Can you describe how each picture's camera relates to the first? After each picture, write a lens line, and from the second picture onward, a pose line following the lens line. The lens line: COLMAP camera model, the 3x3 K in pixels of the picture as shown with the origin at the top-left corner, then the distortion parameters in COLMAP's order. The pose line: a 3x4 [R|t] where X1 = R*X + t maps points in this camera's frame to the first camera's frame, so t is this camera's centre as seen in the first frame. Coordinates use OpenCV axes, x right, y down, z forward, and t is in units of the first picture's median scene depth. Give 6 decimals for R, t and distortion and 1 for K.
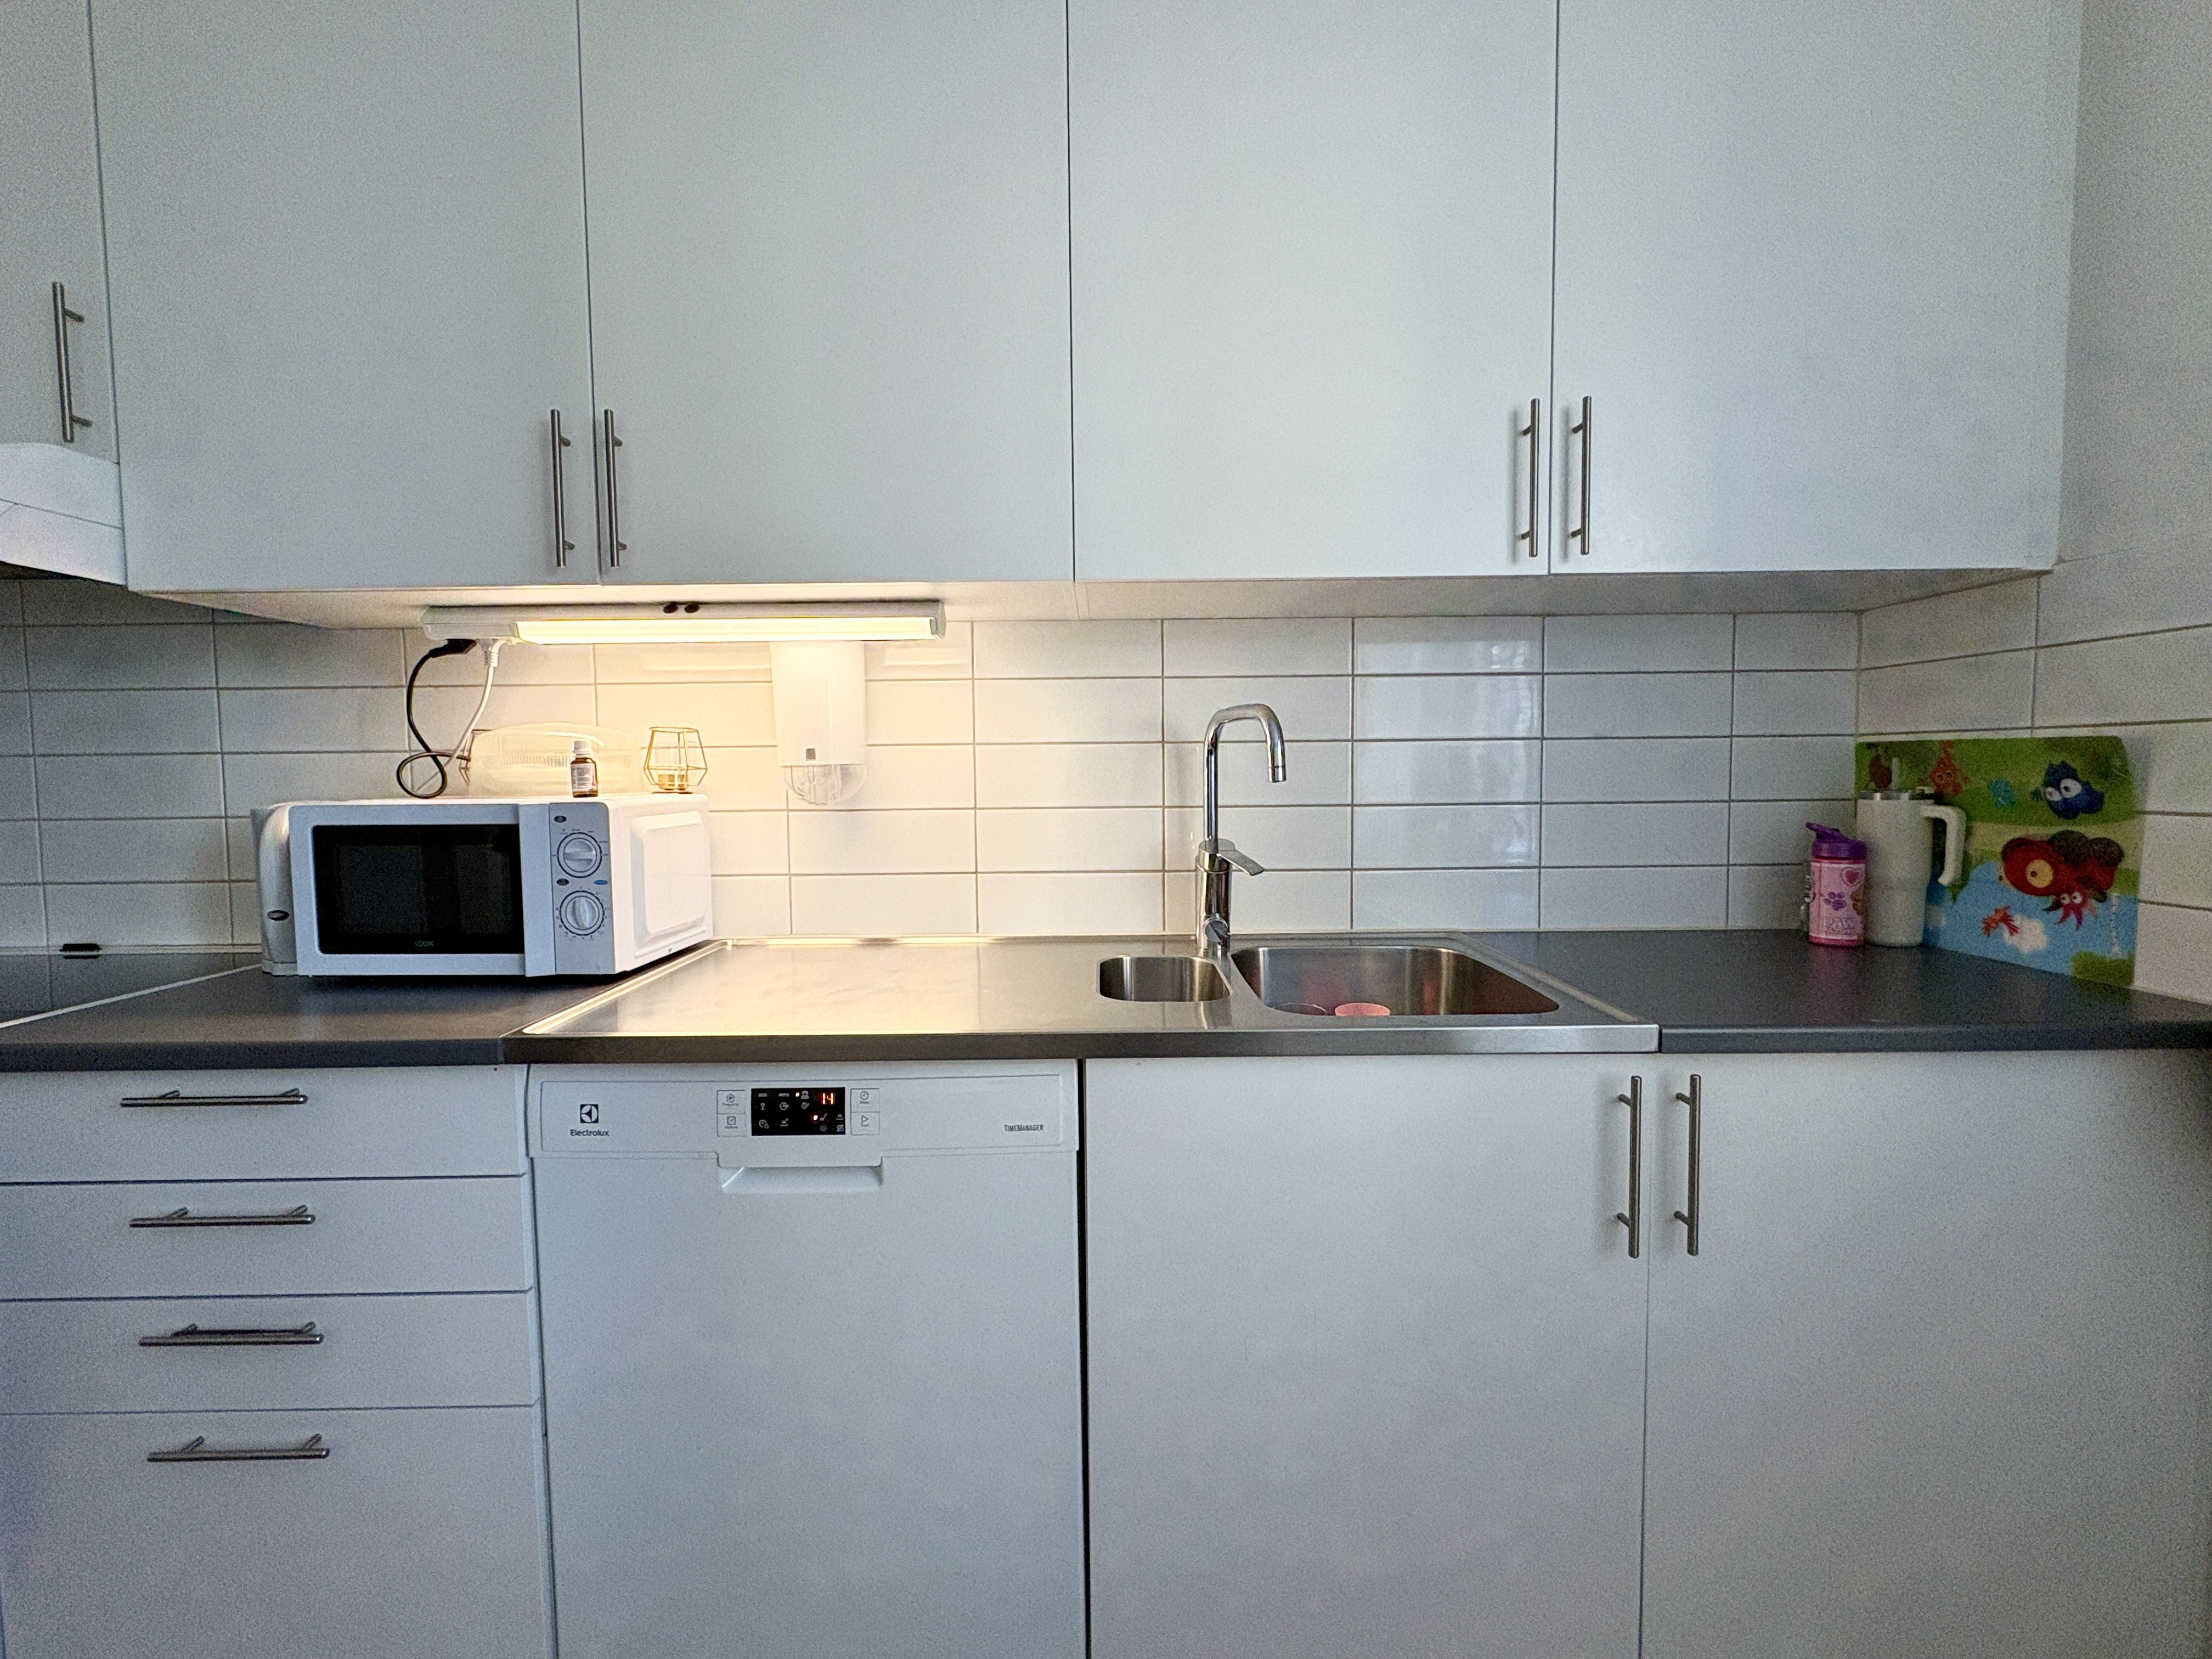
lens RADIAL K [[1019.7, 0, 1106.2], [0, 1019.7, 825.4], [0, 0, 1]] dist [0.000560, 0.000133]
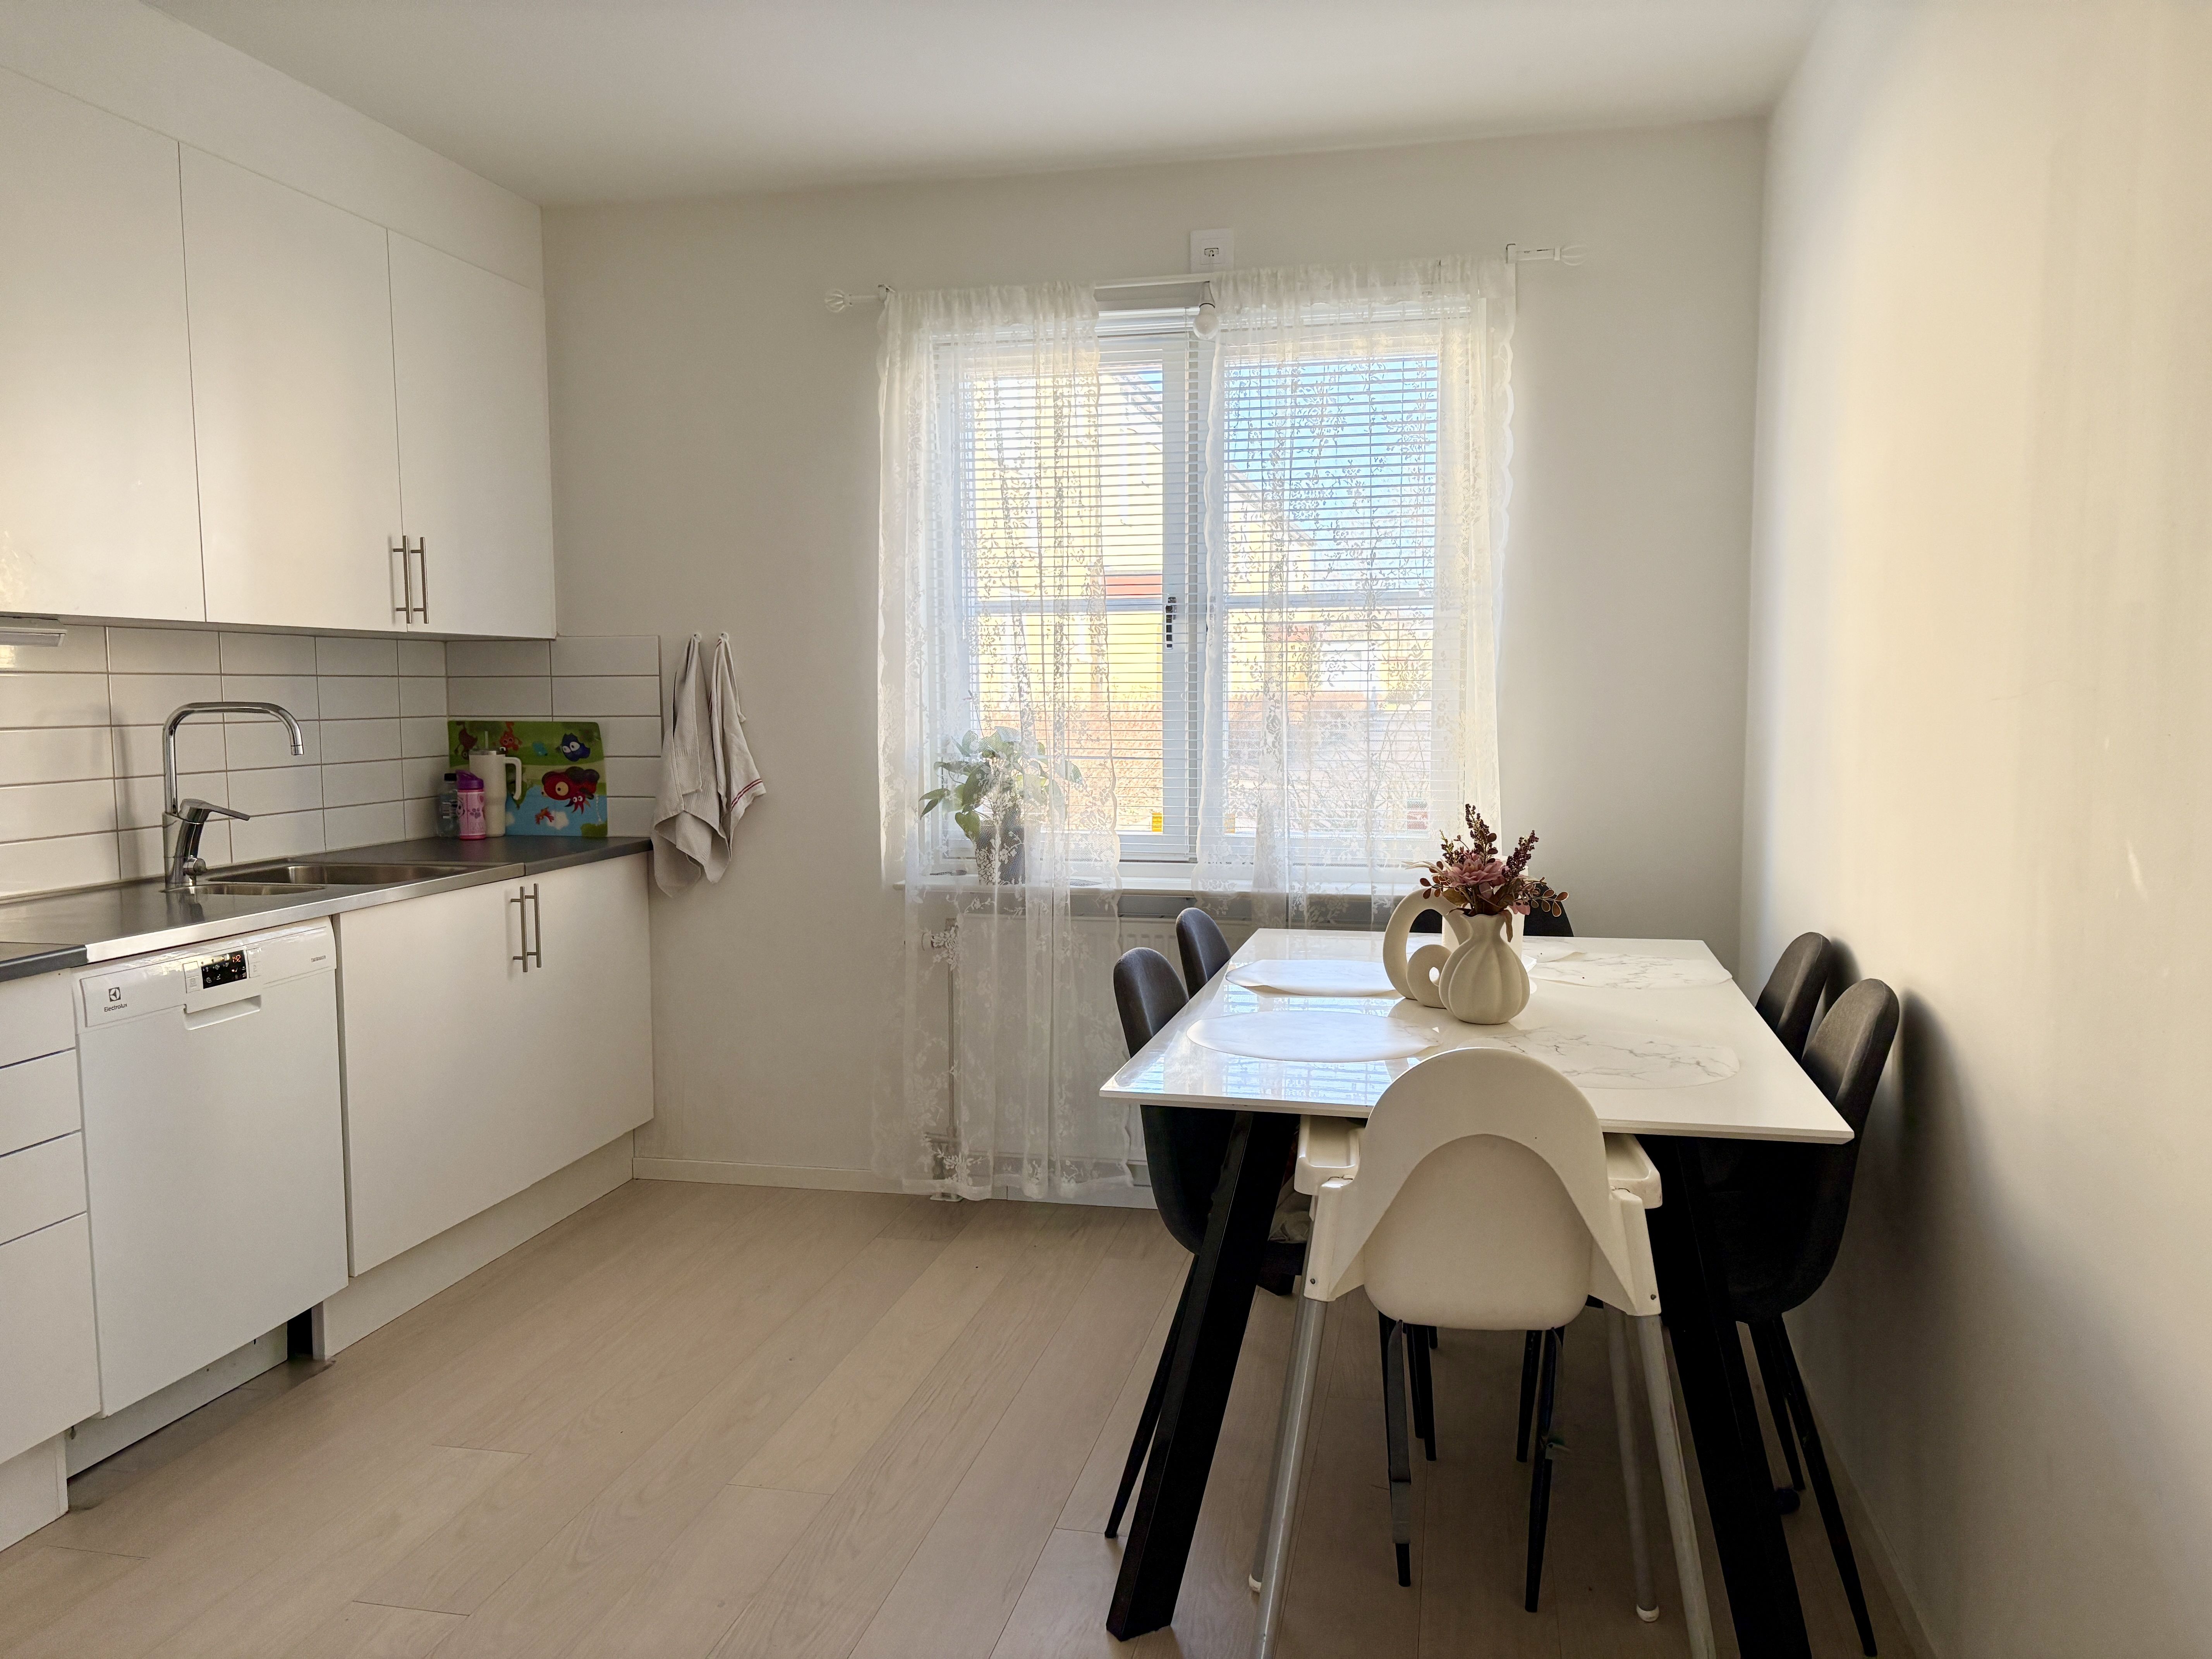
lens RADIAL K [[1669.8, 0, 1105.4], [0, 1669.8, 835.7], [0, 0, 1]] dist [0.029325, -0.014813]
pose [[0.209167, -0.077827, 0.974778, -2.102590], [0.057891, 0.996065, 0.067105, -0.020142], [-0.976165, 0.042395, 0.212850, -0.753294]]
